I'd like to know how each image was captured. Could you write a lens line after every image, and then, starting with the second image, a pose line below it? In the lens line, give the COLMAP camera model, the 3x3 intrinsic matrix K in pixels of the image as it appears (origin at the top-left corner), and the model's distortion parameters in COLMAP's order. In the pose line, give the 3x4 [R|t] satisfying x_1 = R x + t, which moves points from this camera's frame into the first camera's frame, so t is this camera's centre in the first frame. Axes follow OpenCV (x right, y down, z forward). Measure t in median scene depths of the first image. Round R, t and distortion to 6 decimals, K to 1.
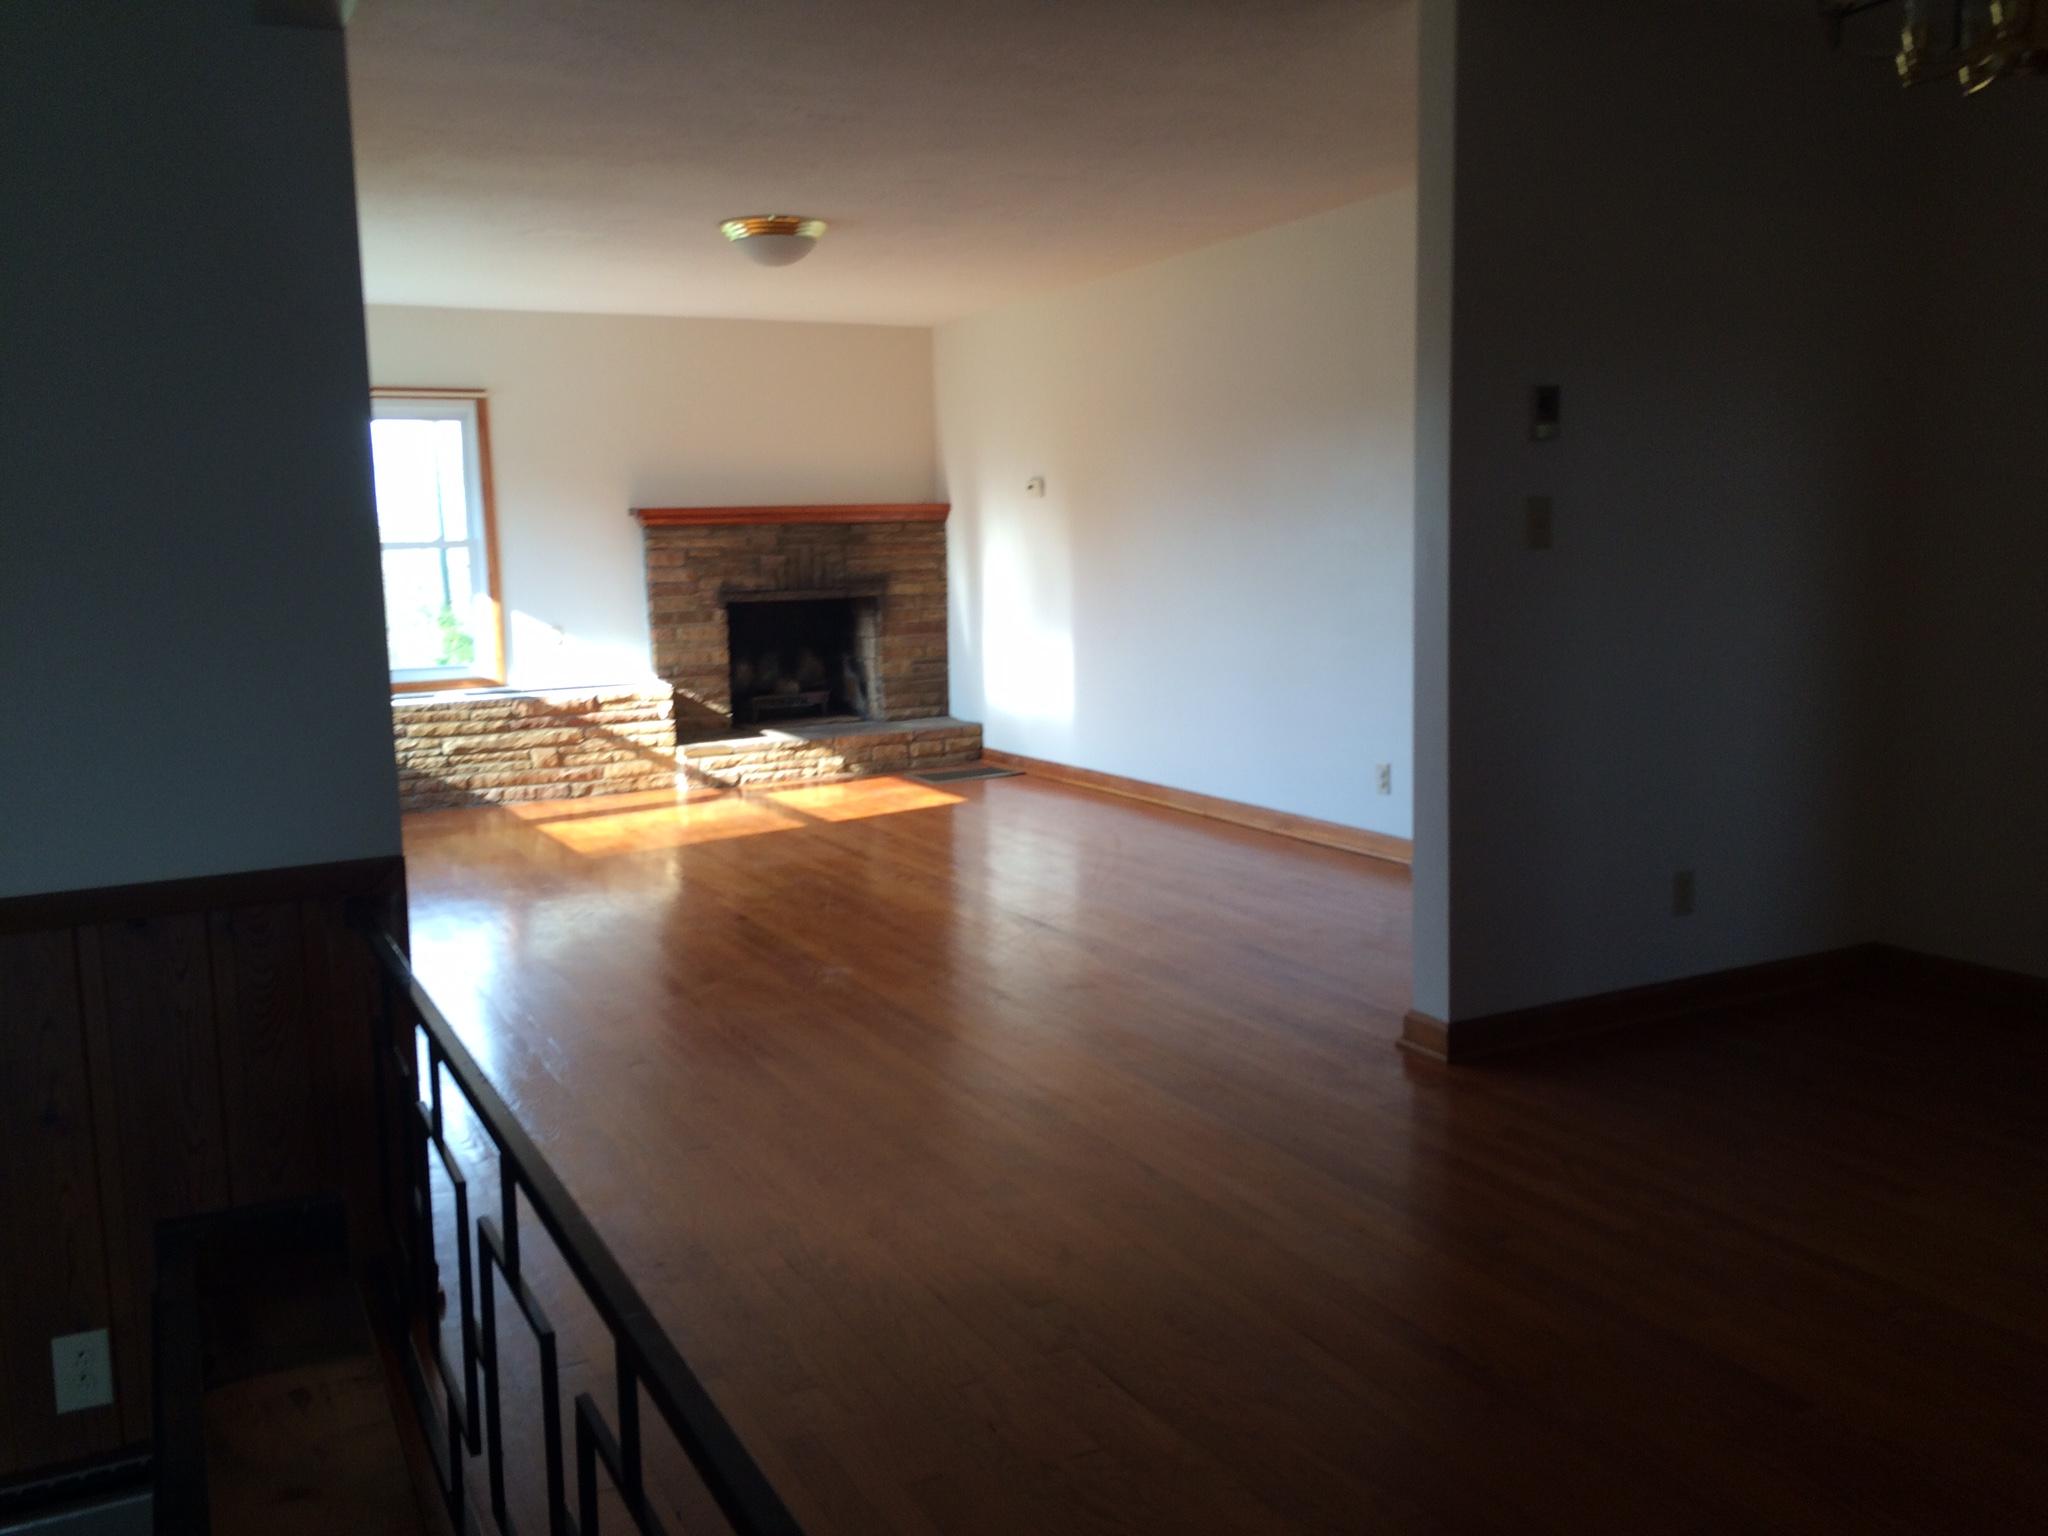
lens RADIAL K [[1735.1, 0, 1020.3], [0, 1735.1, 761.5], [0, 0, 1]] dist [0.038523, -0.021911]
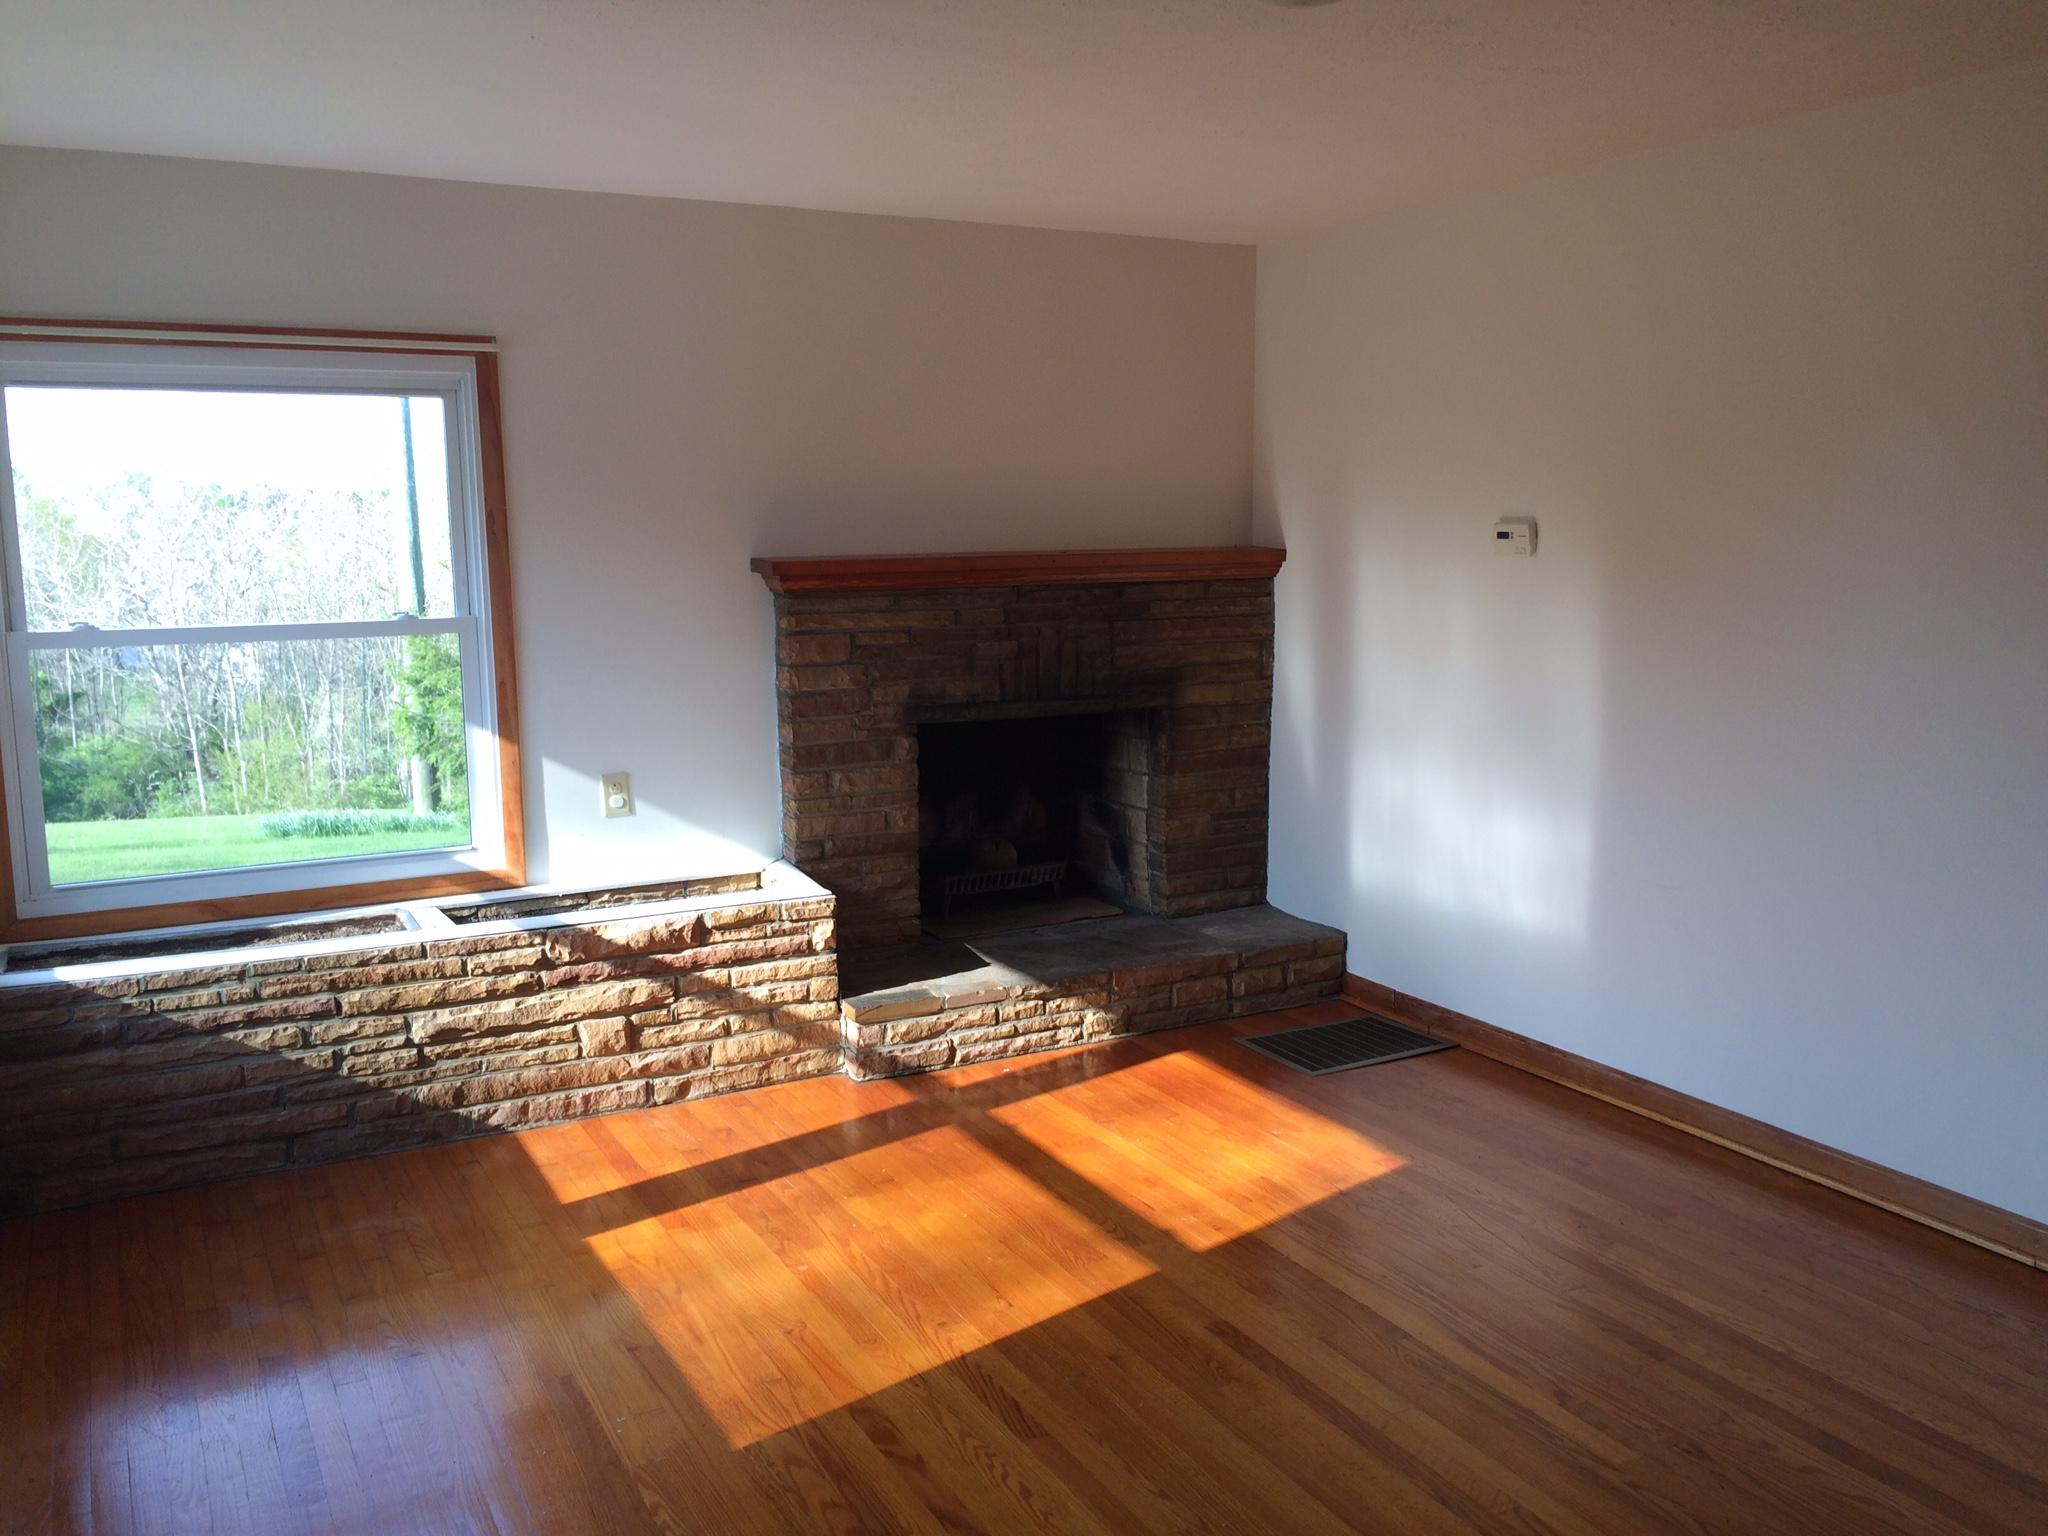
lens RADIAL K [[1735.1, 0, 1029.2], [0, 1735.1, 774.6], [0, 0, 1]] dist [0.038523, -0.021911]
pose [[0.999682, 0.012347, 0.021969, -0.149121], [-0.012817, 0.999690, 0.021356, -0.090578], [-0.021699, -0.021631, 0.999531, 0.447036]]
